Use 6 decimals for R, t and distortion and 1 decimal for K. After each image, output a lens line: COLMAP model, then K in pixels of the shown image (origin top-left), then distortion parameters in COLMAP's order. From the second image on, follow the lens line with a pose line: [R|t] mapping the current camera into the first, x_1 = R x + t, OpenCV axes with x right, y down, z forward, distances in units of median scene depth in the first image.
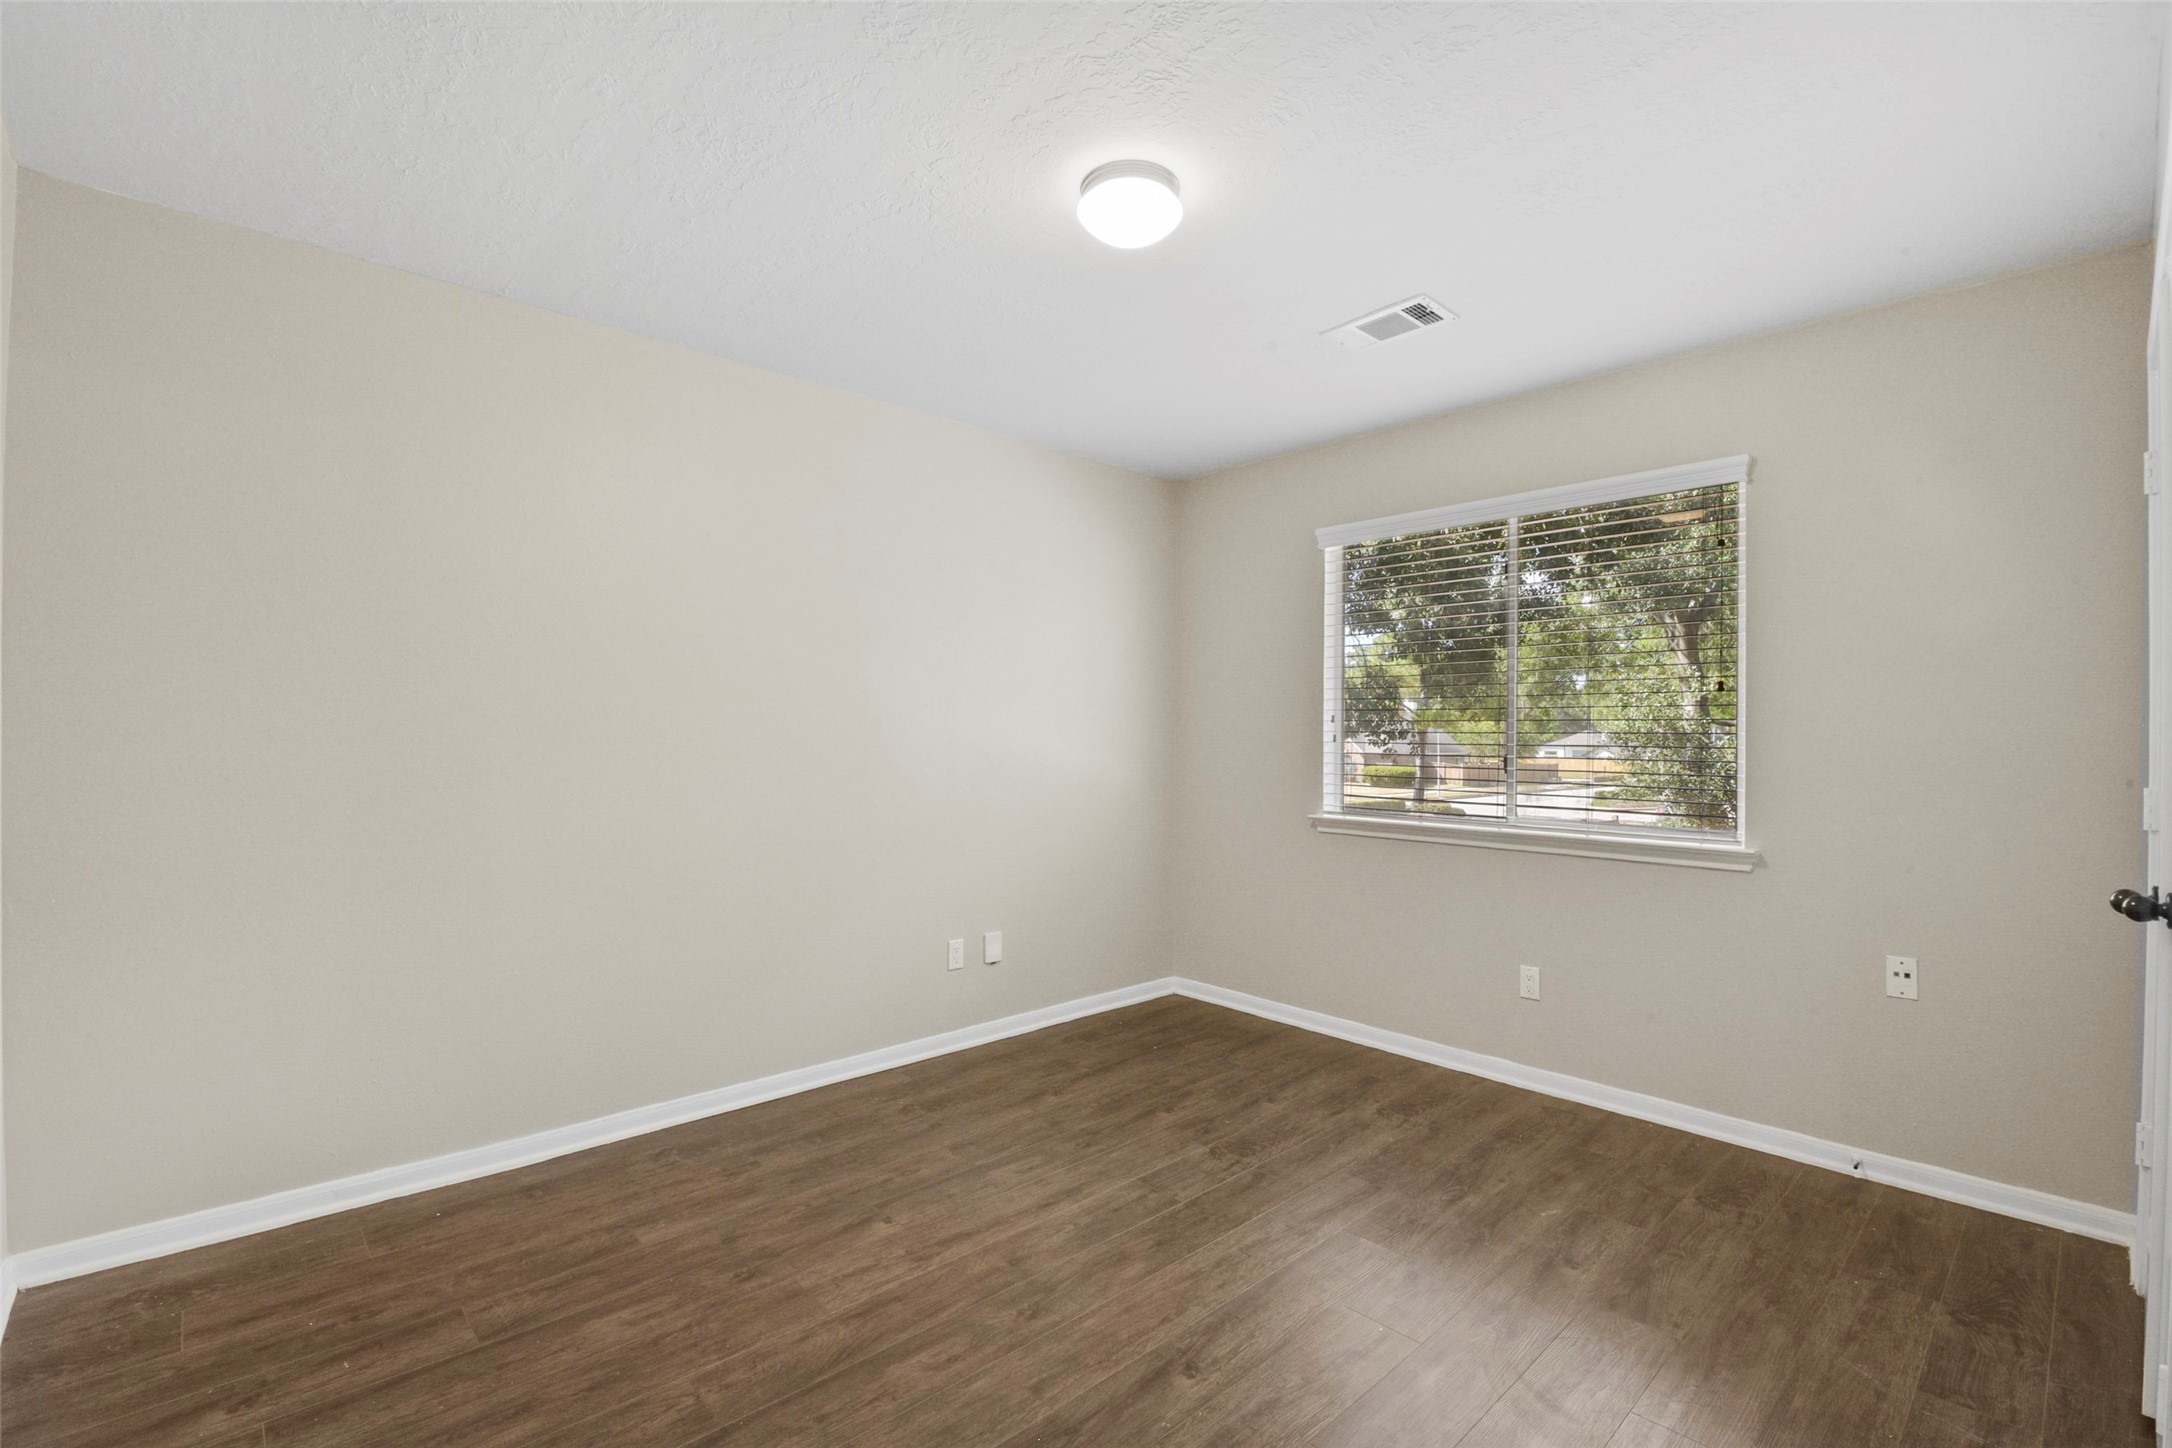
lens RADIAL K [[955.2, 0, 1087.1], [0, 955.2, 727.4], [0, 0, 1]] dist [-0.011940, -0.002987]
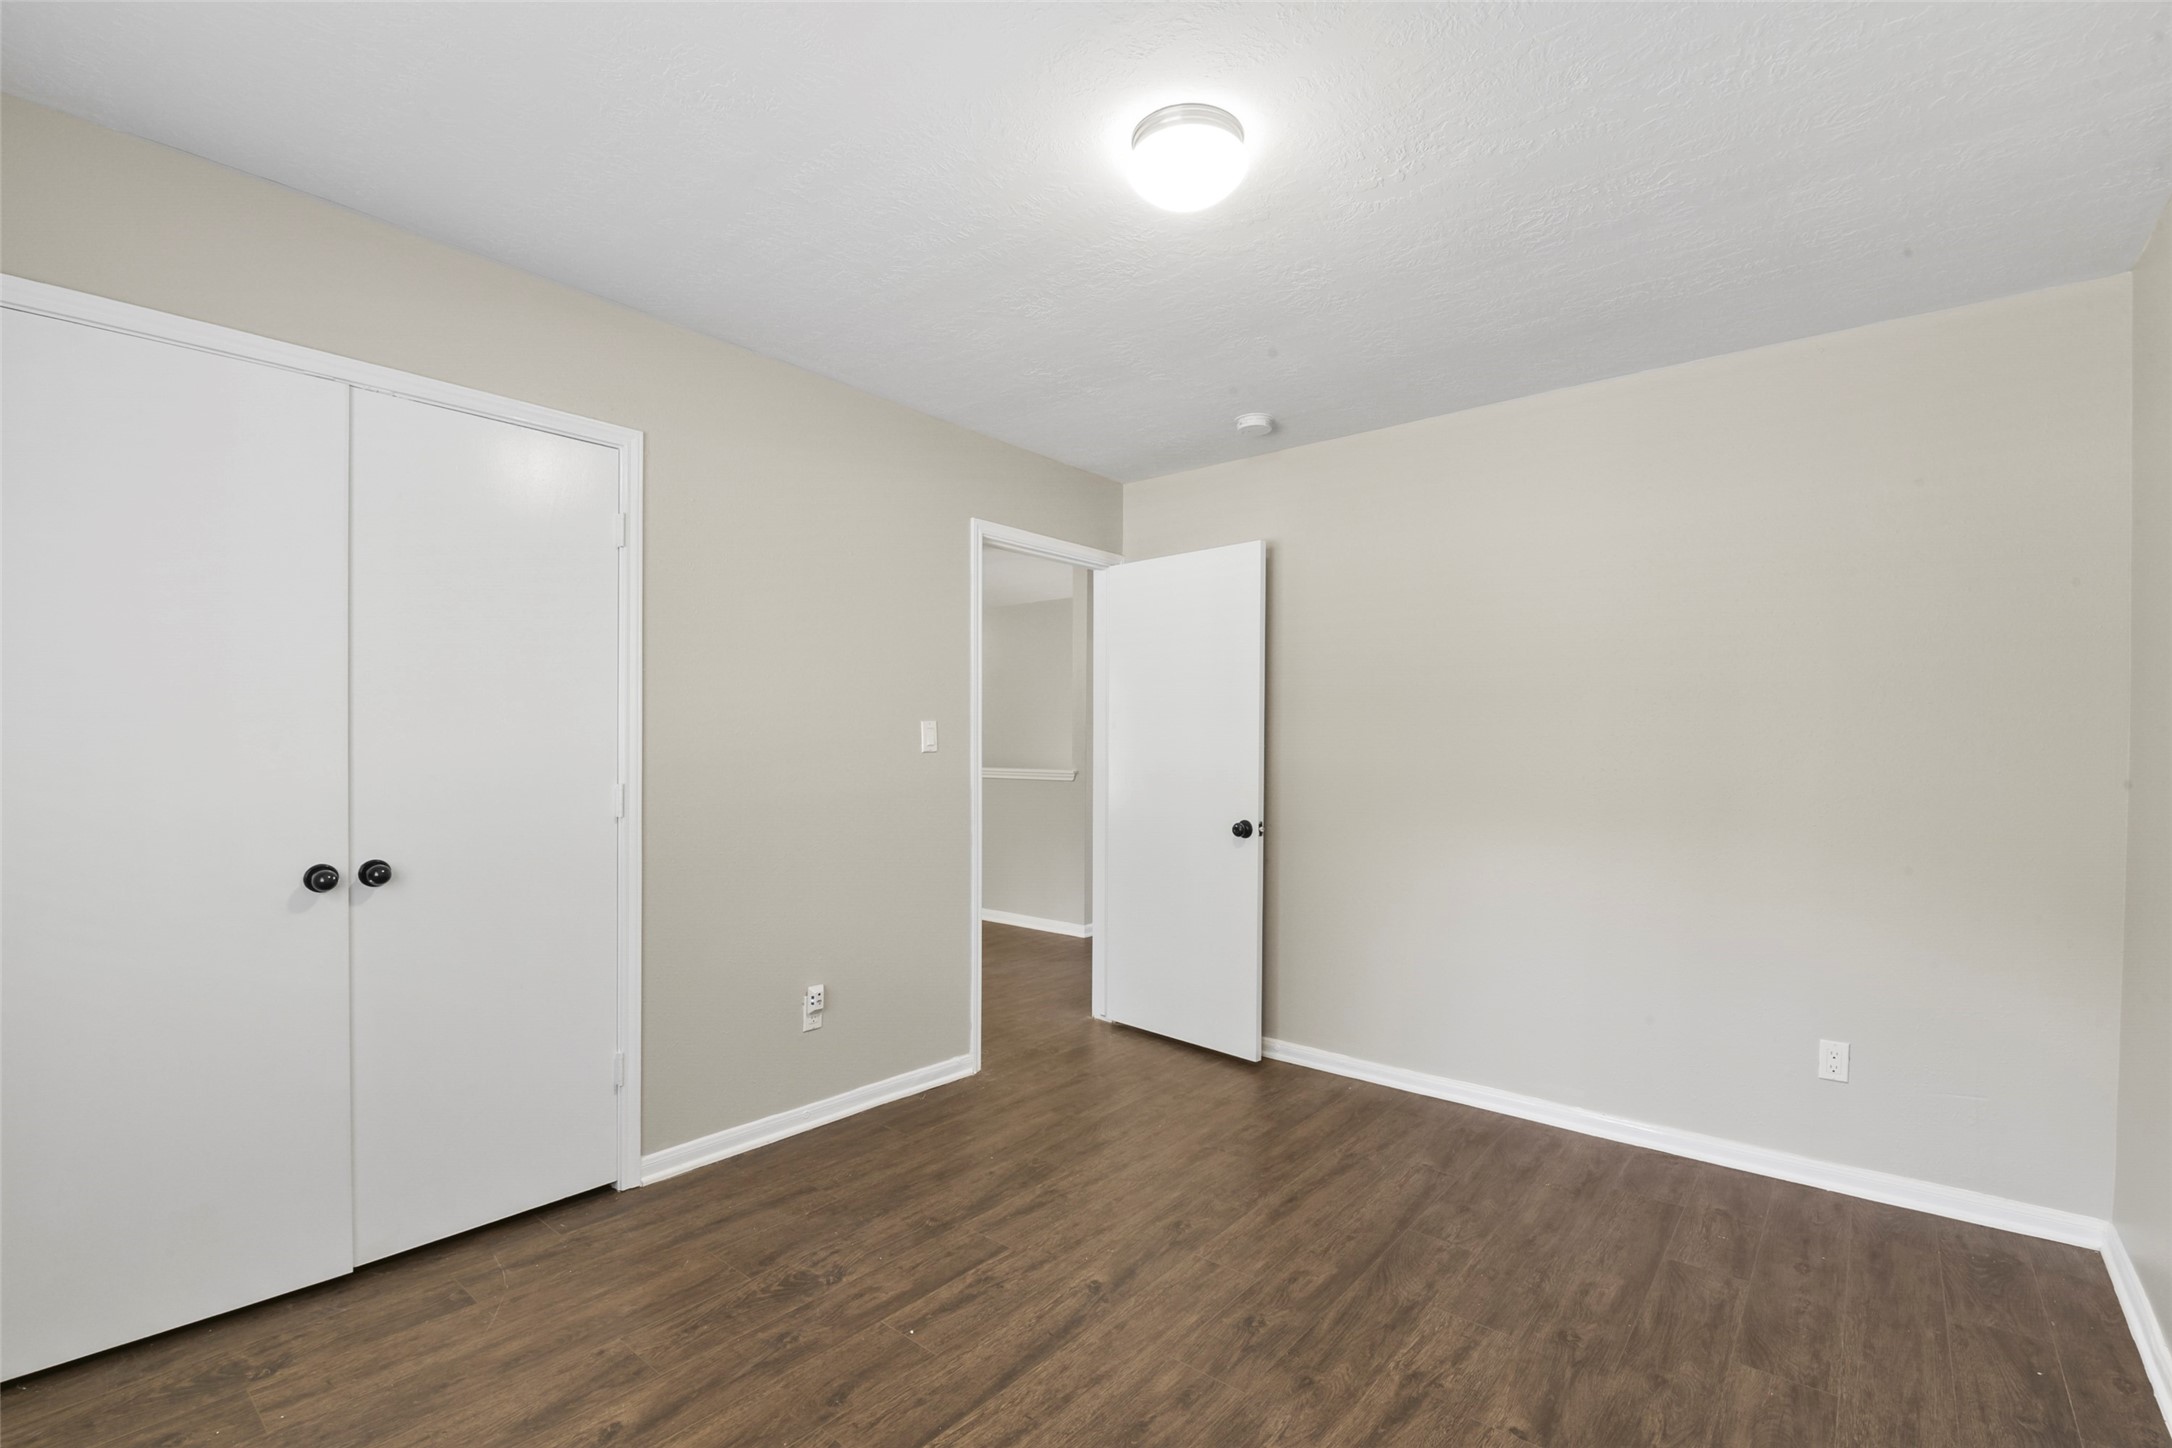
lens RADIAL K [[955.2, 0, 1084.5], [0, 955.2, 739.2], [0, 0, 1]] dist [-0.011940, -0.002987]
pose [[-0.992158, -0.018828, -0.123563, 0.251216], [-0.016532, 0.999672, -0.019584, 0.012740], [0.123891, -0.017387, -0.992144, 1.953521]]
